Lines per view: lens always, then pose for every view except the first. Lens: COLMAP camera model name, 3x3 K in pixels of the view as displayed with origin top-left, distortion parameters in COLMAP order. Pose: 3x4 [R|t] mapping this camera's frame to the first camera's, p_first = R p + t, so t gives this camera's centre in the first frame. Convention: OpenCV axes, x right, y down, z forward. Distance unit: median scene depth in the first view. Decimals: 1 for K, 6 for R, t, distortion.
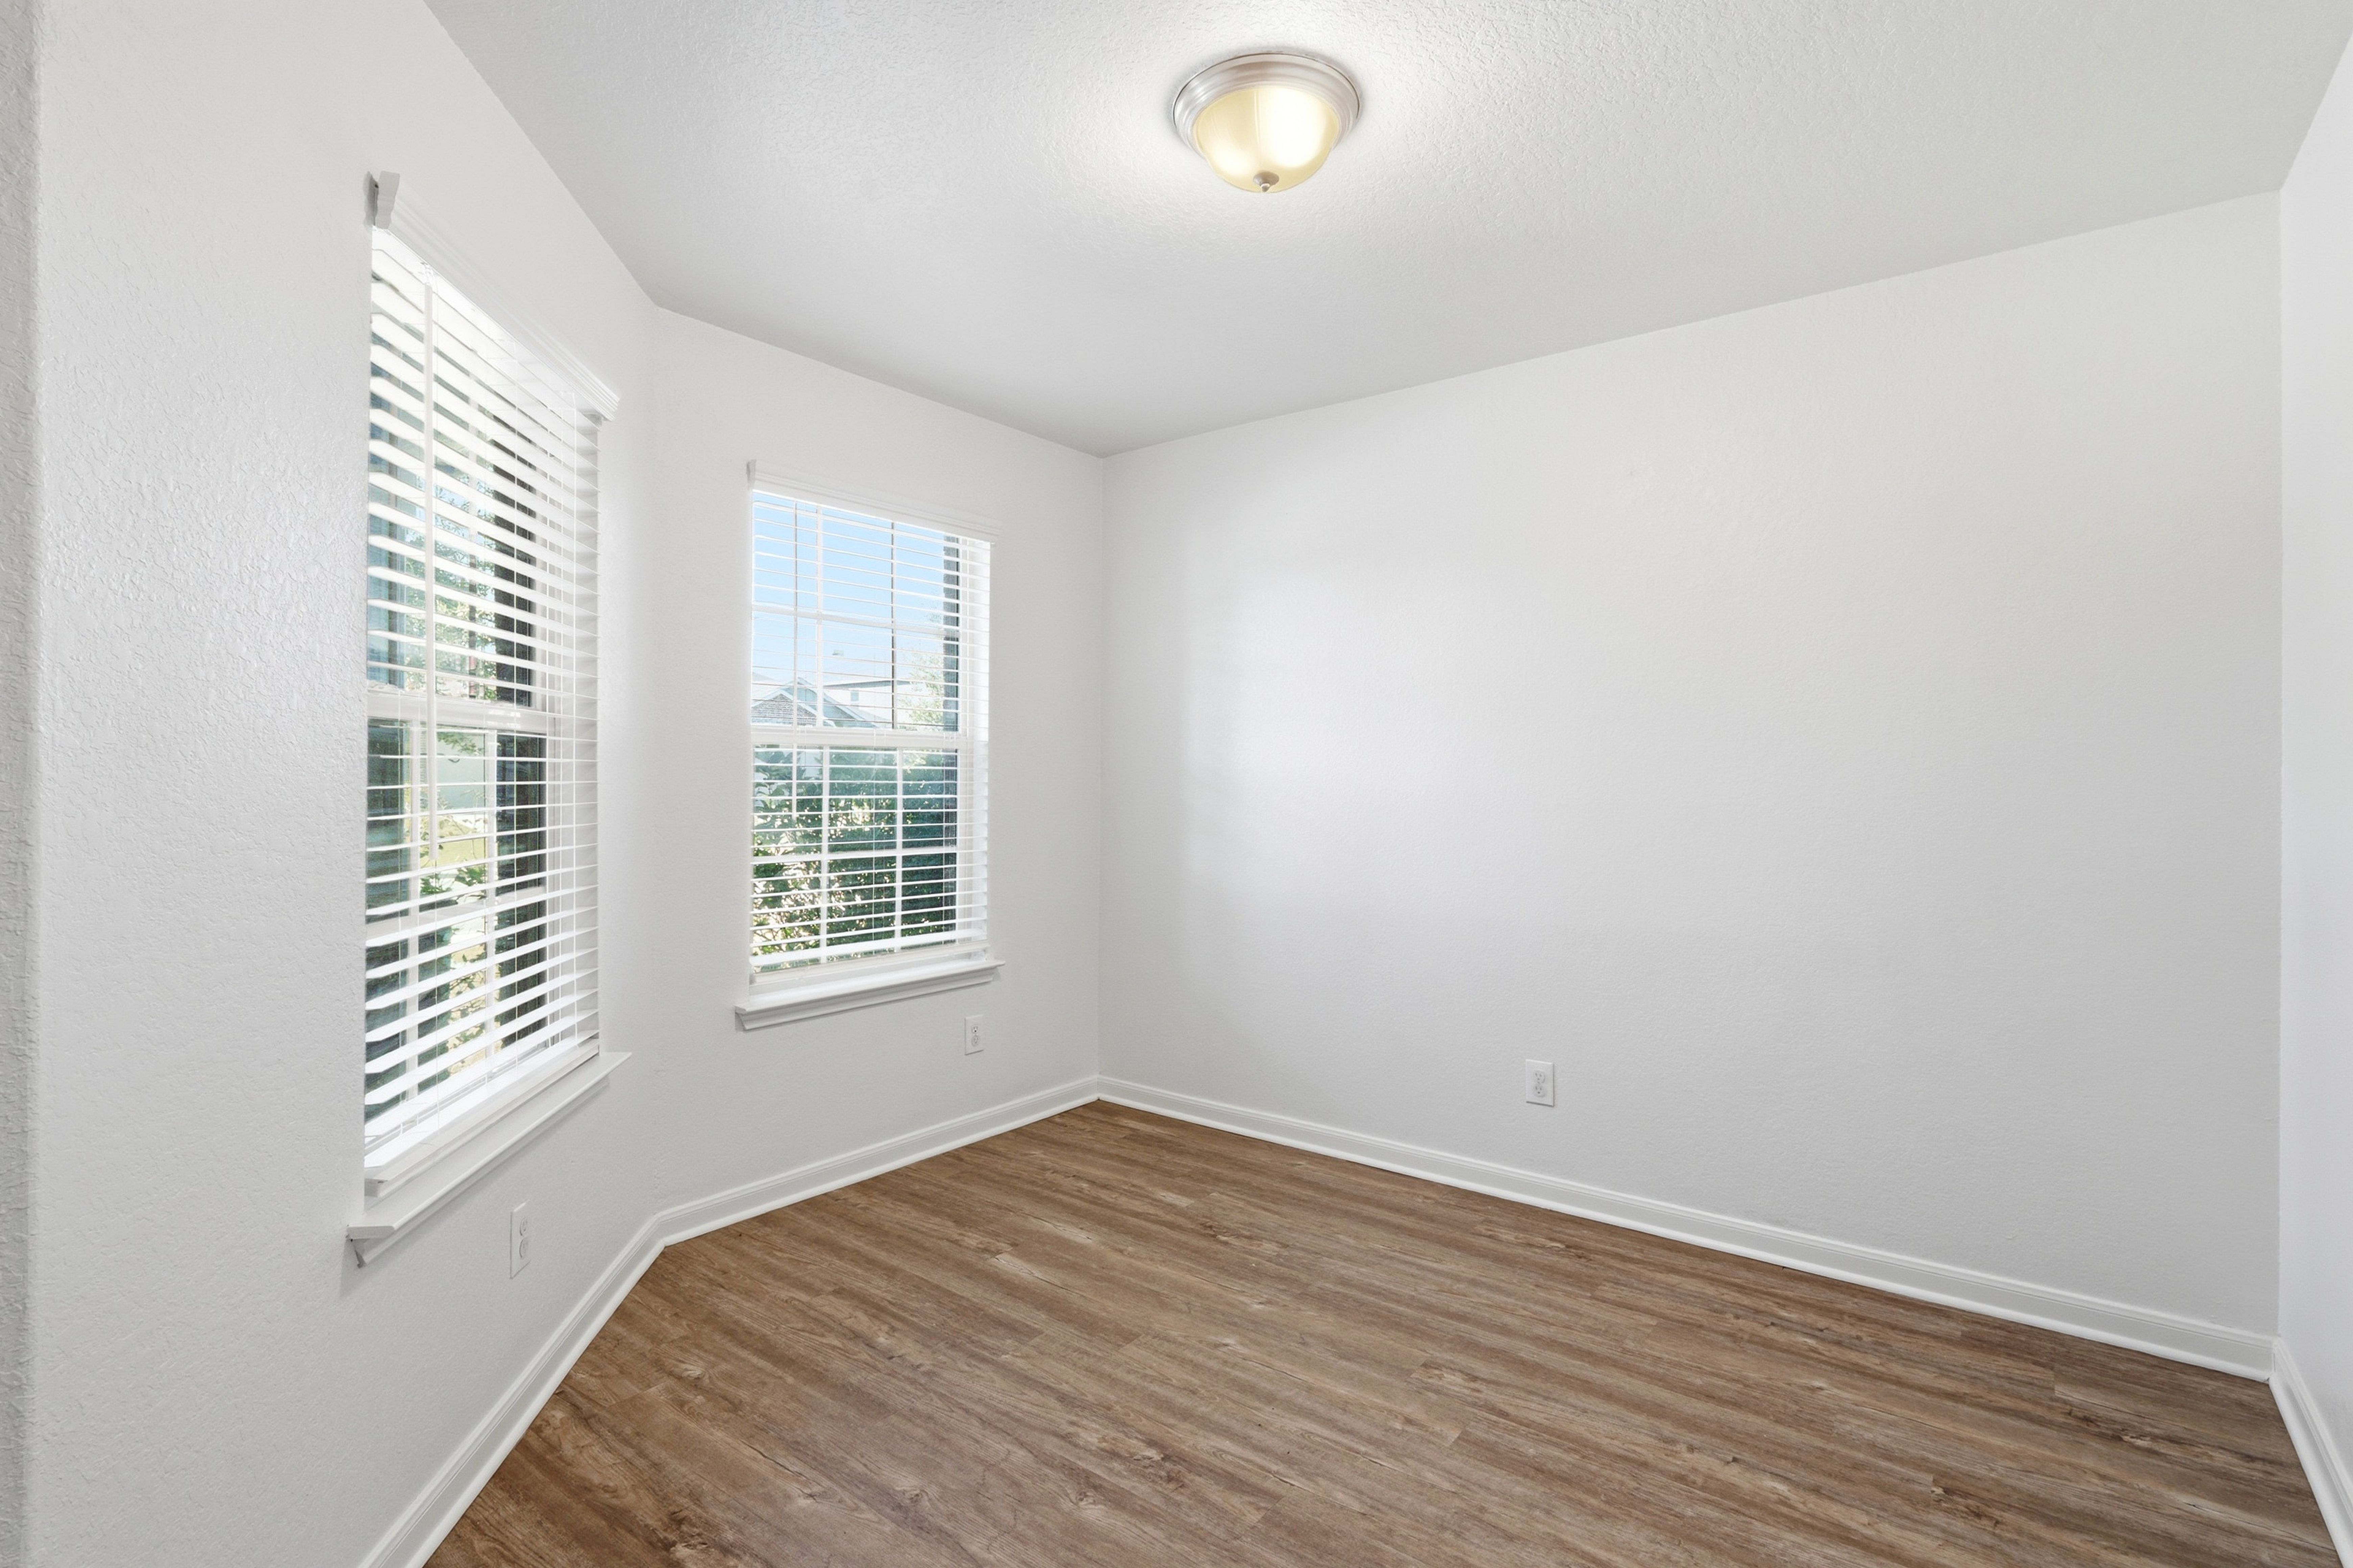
lens RADIAL K [[1101.4, 0, 1179.2], [0, 1101.4, 782.7], [0, 0, 1]] dist [-0.012553, 0.003772]
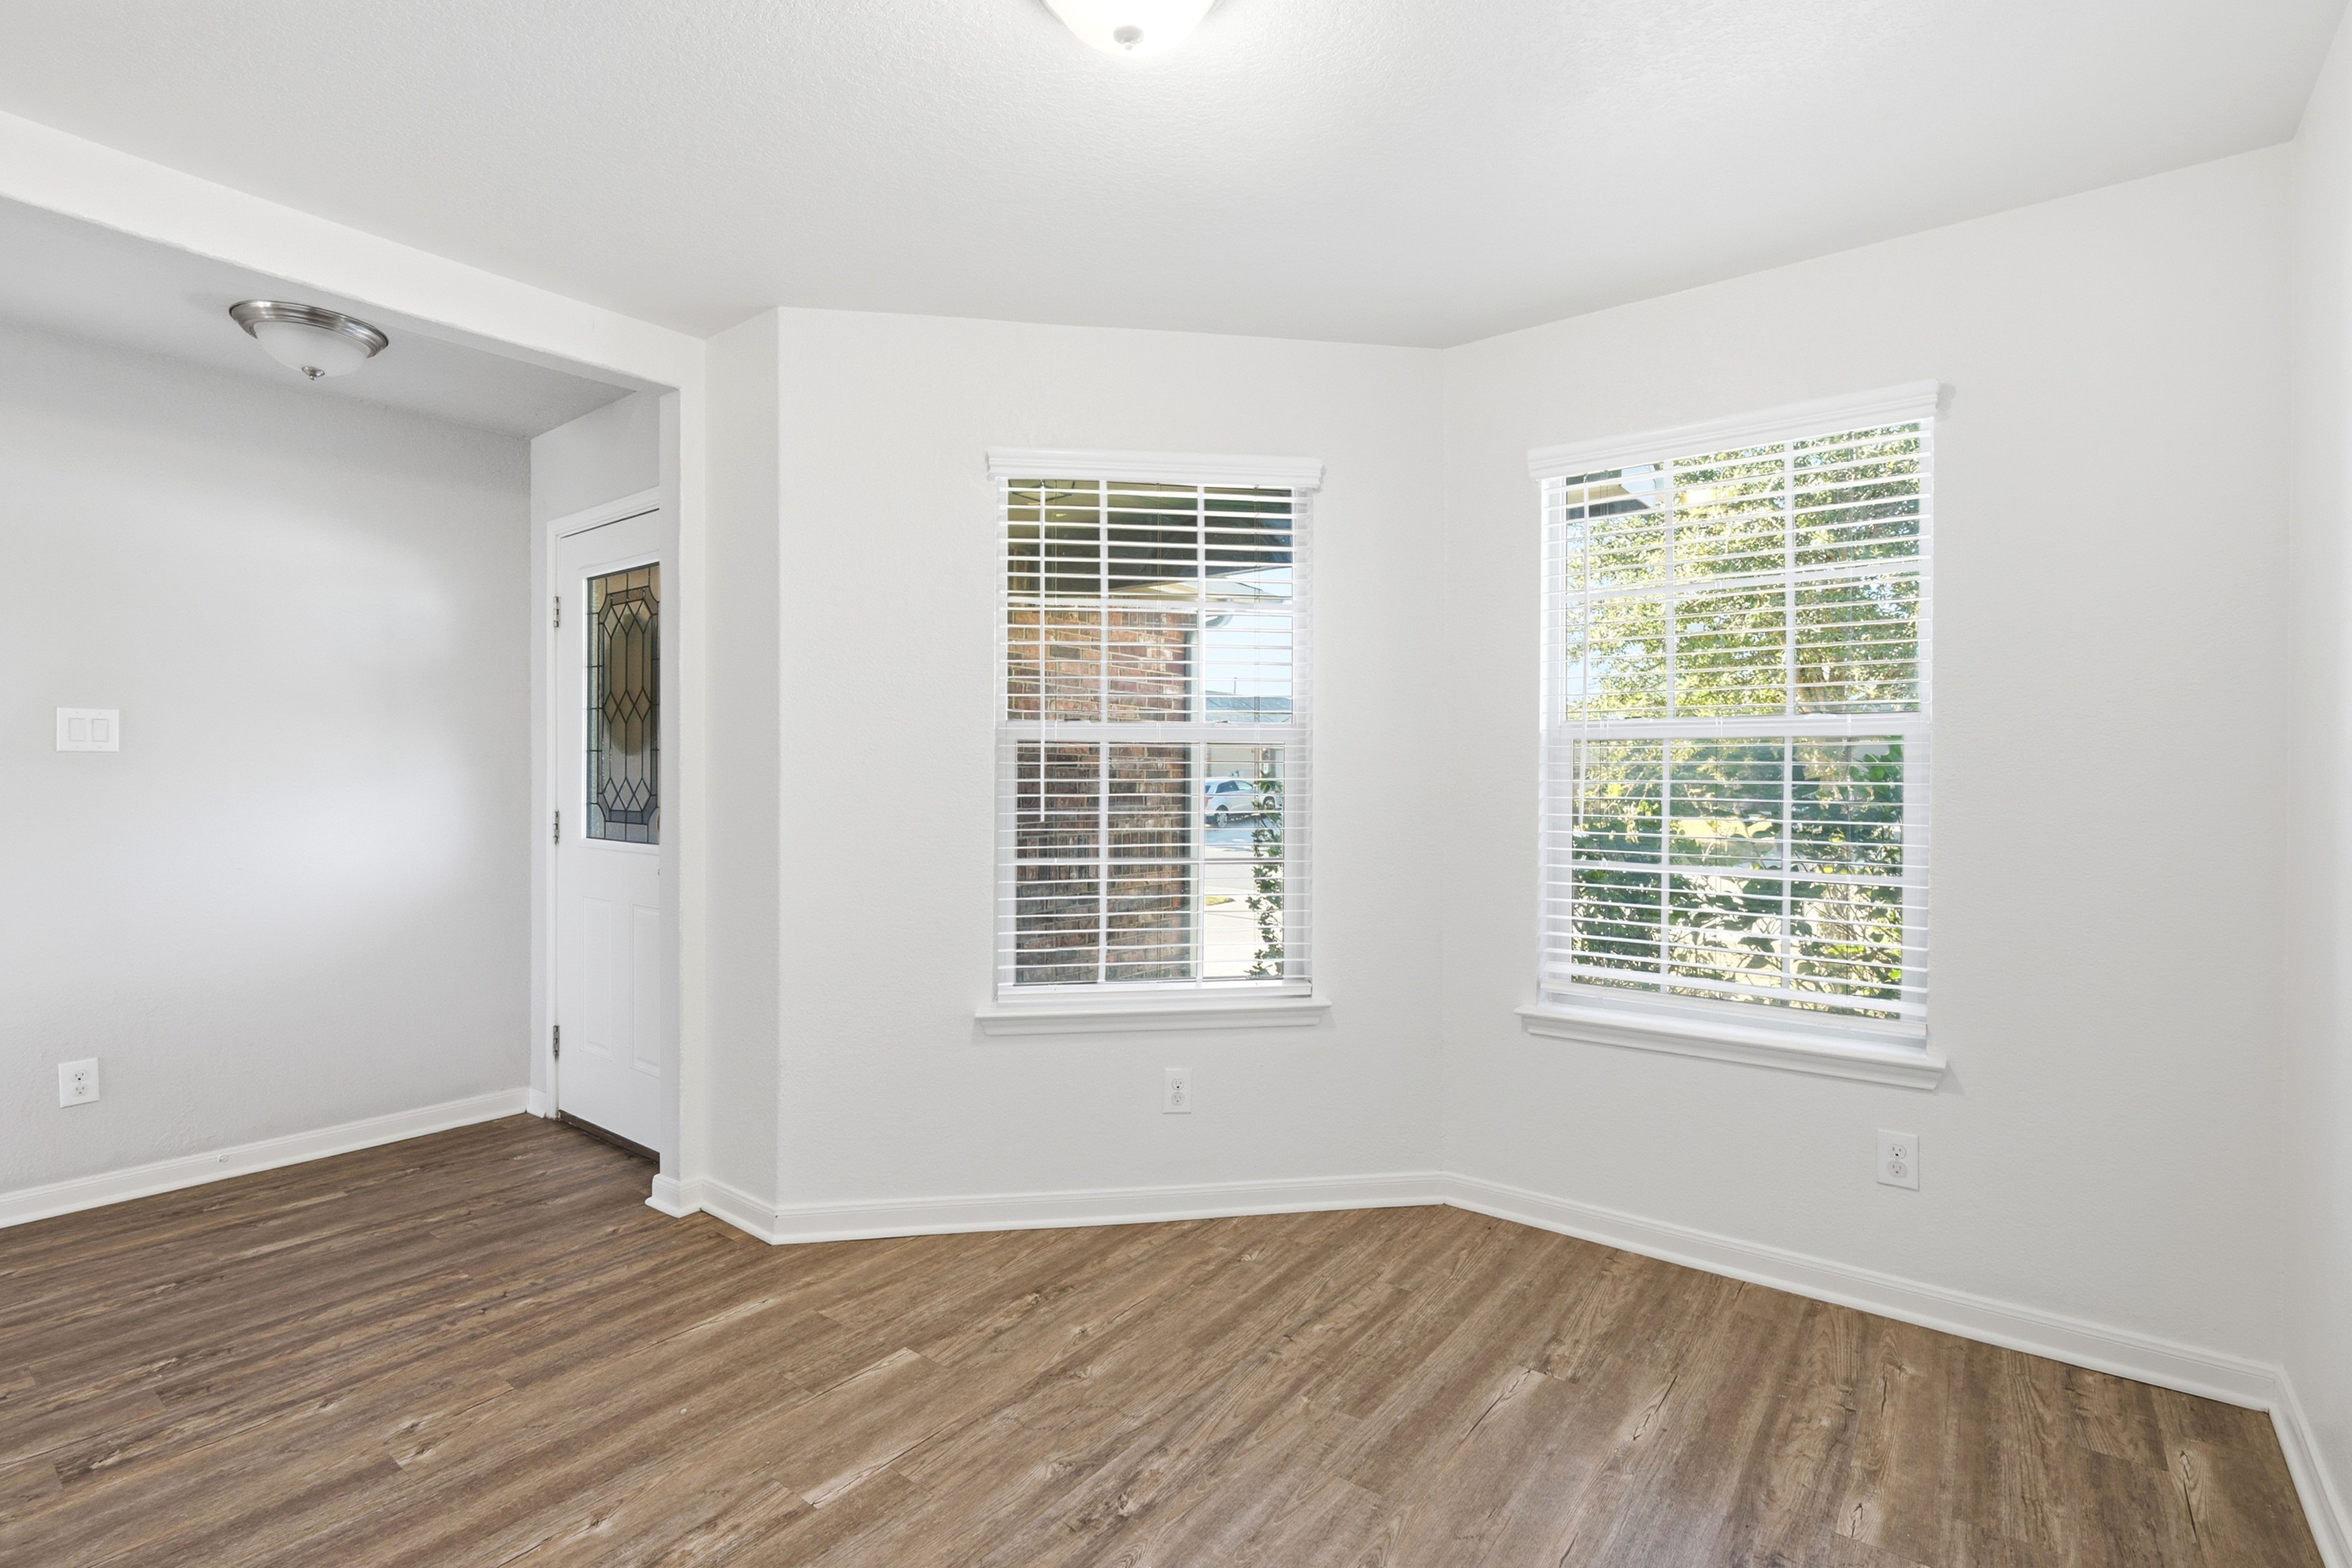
lens RADIAL K [[1101.1, 0, 1176.6], [0, 1101.1, 781.3], [0, 0, 1]] dist [-0.012553, 0.003772]
pose [[-0.003596, 0.002118, -0.999991, 0.616890], [-0.007233, 0.999972, 0.002144, -0.000261], [0.999967, 0.007241, -0.003581, 0.716487]]
